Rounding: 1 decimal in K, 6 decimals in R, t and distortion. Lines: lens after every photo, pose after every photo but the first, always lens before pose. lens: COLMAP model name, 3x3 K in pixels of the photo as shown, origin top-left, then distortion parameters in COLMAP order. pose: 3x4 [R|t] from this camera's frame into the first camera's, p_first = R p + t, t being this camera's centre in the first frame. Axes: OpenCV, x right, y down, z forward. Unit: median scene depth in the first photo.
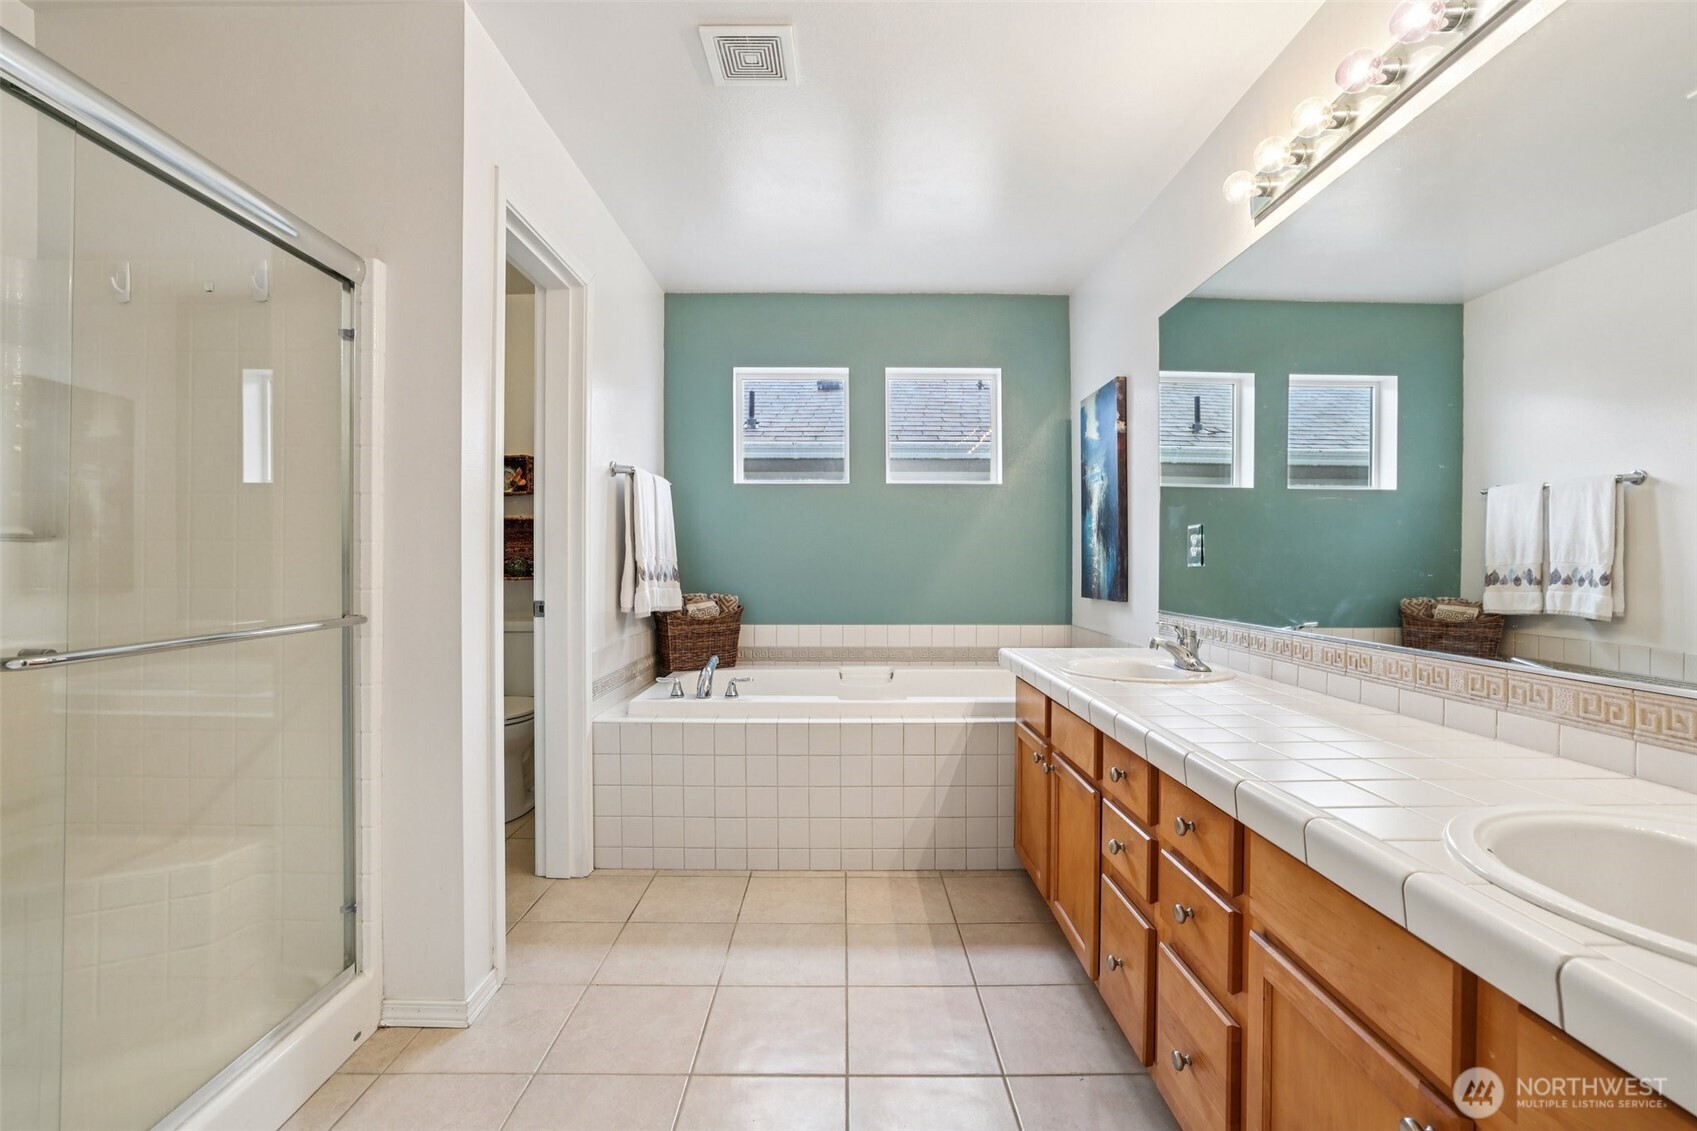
lens RADIAL K [[735.0, 0, 851.0], [0, 735.0, 548.8], [0, 0, 1]] dist [-0.035249, 0.001565]
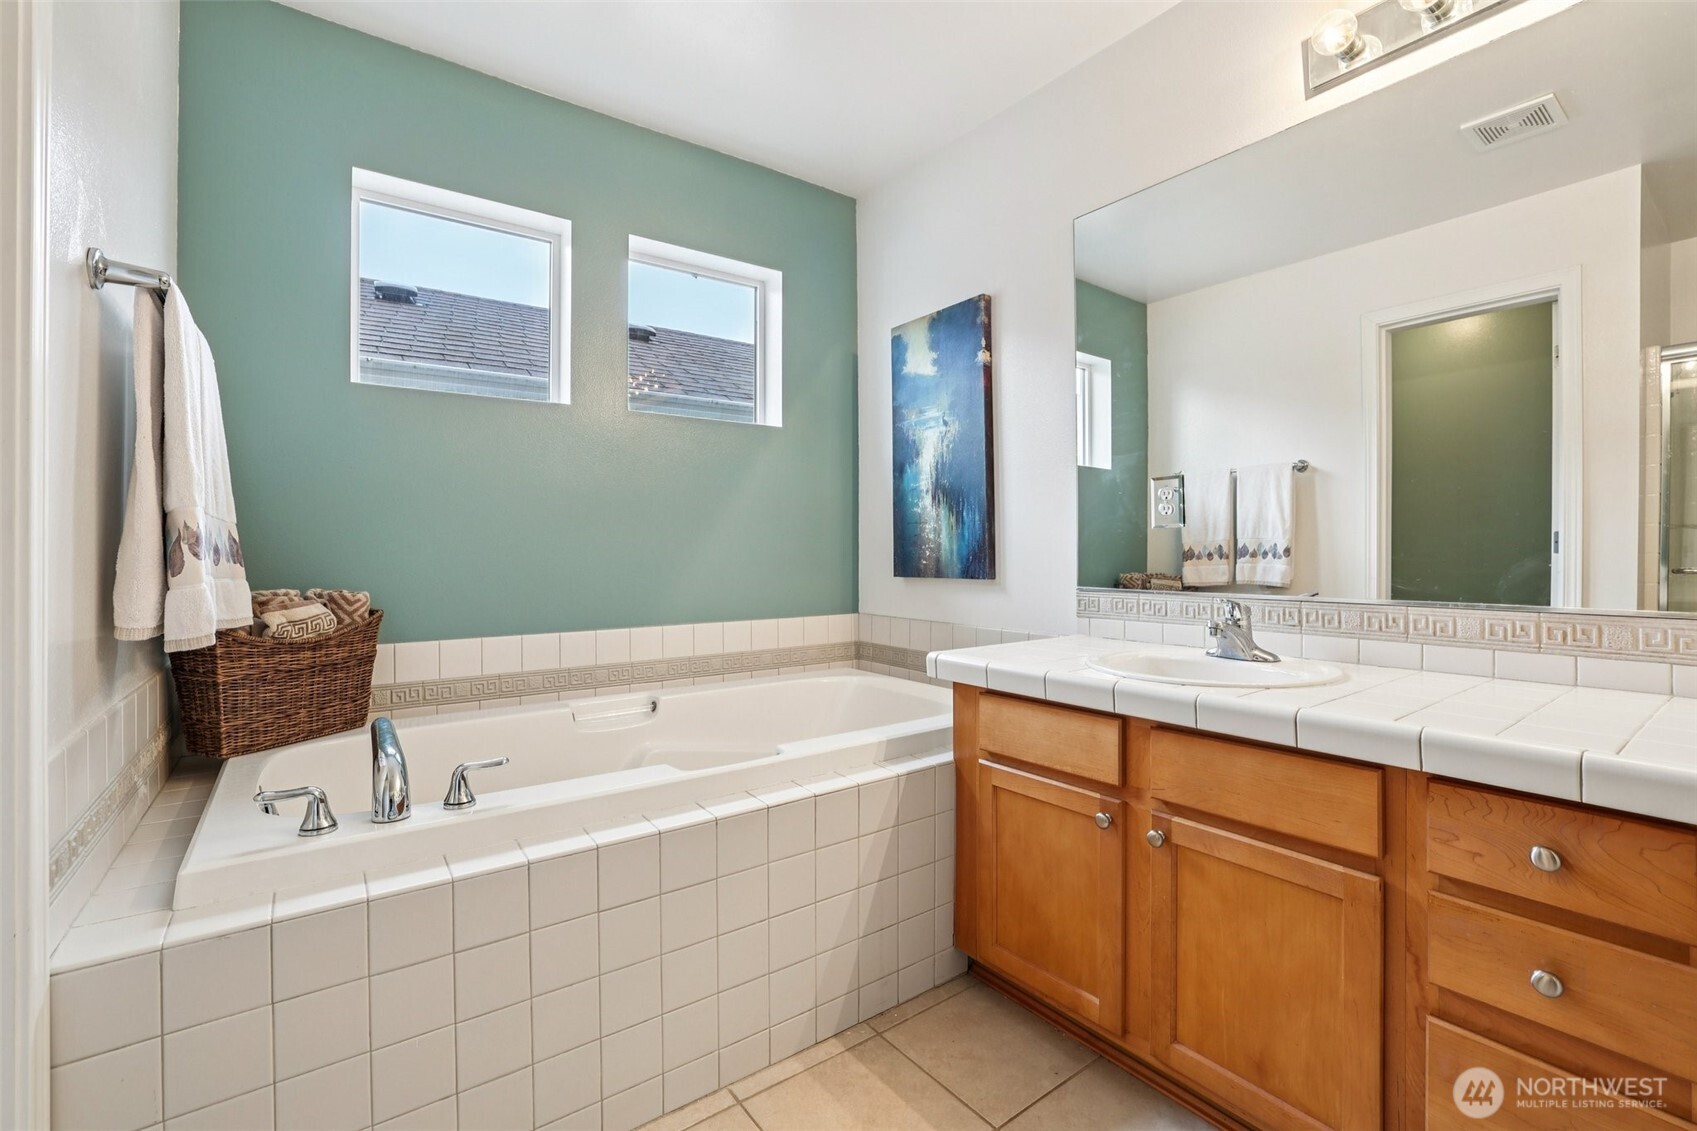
lens RADIAL K [[735.0, 0, 843.4], [0, 735.0, 555.1], [0, 0, 1]] dist [-0.035249, 0.001565]
pose [[0.807945, -0.005246, 0.589234, -0.204867], [-0.009784, 0.999703, 0.022316, 0.025970], [-0.589176, -0.023796, 0.807654, 0.424423]]
